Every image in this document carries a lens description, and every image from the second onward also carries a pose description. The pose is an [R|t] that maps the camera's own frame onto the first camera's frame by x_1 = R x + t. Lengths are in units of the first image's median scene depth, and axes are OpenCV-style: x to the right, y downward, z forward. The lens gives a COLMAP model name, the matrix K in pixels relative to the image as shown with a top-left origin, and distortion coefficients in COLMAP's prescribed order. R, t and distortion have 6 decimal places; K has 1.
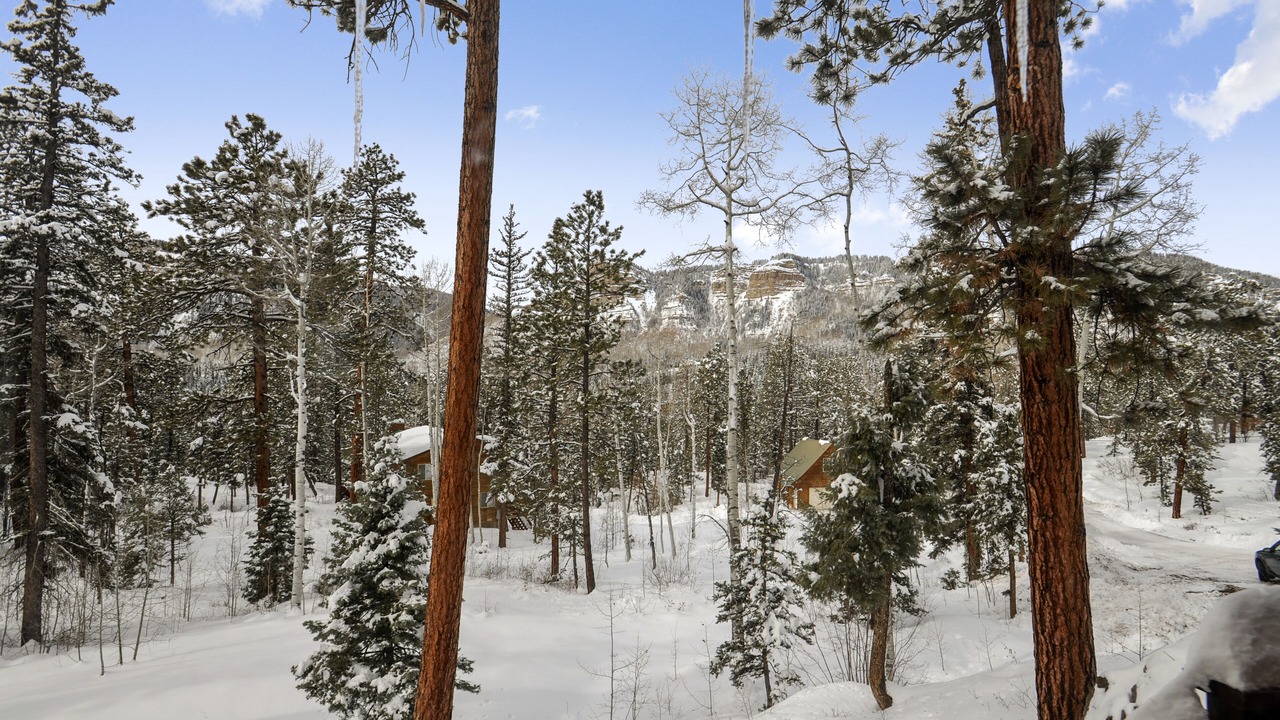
lens RADIAL K [[671.3, 0, 645.2], [0, 671.3, 366.6], [0, 0, 1]] dist [-0.005973, 0.002991]
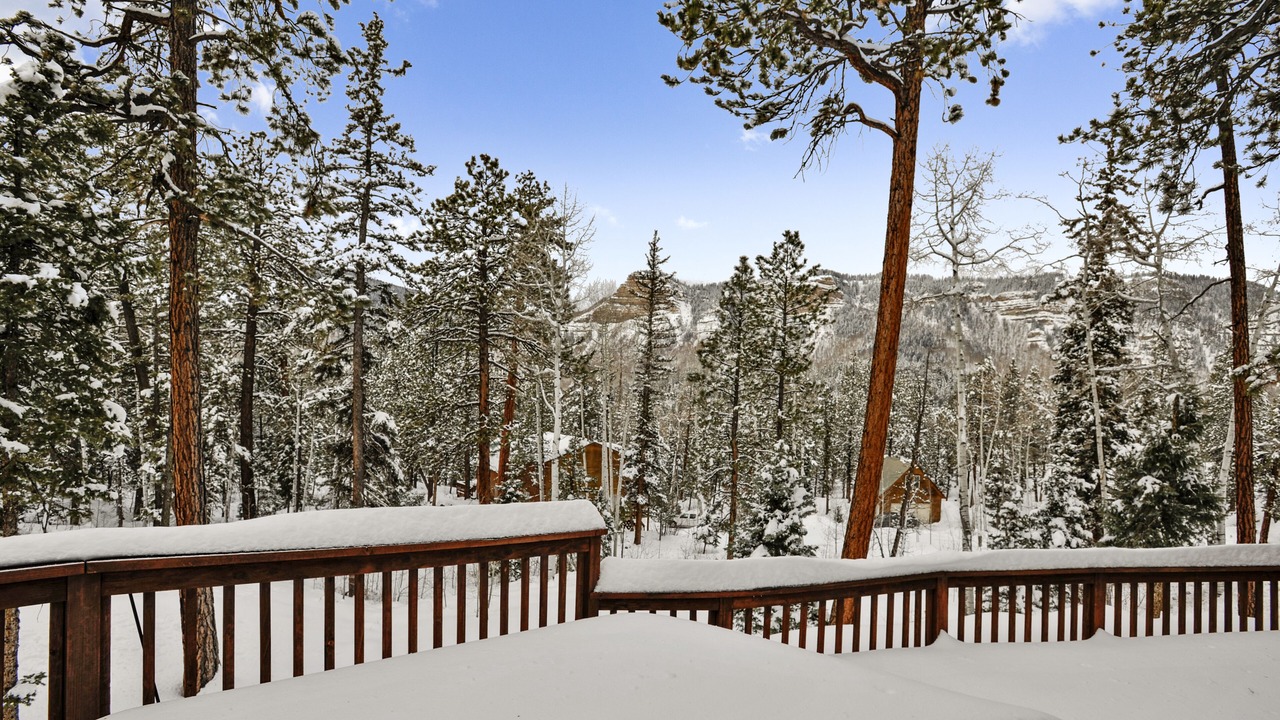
lens RADIAL K [[665.2, 0, 675.3], [0, 665.2, 404.8], [0, 0, 1]] dist [-0.004917, 0.000601]
pose [[0.998890, 0.032226, -0.034369, -0.227226], [-0.030980, 0.998864, 0.036200, -0.002684], [0.035496, -0.035095, 0.998753, -0.143348]]
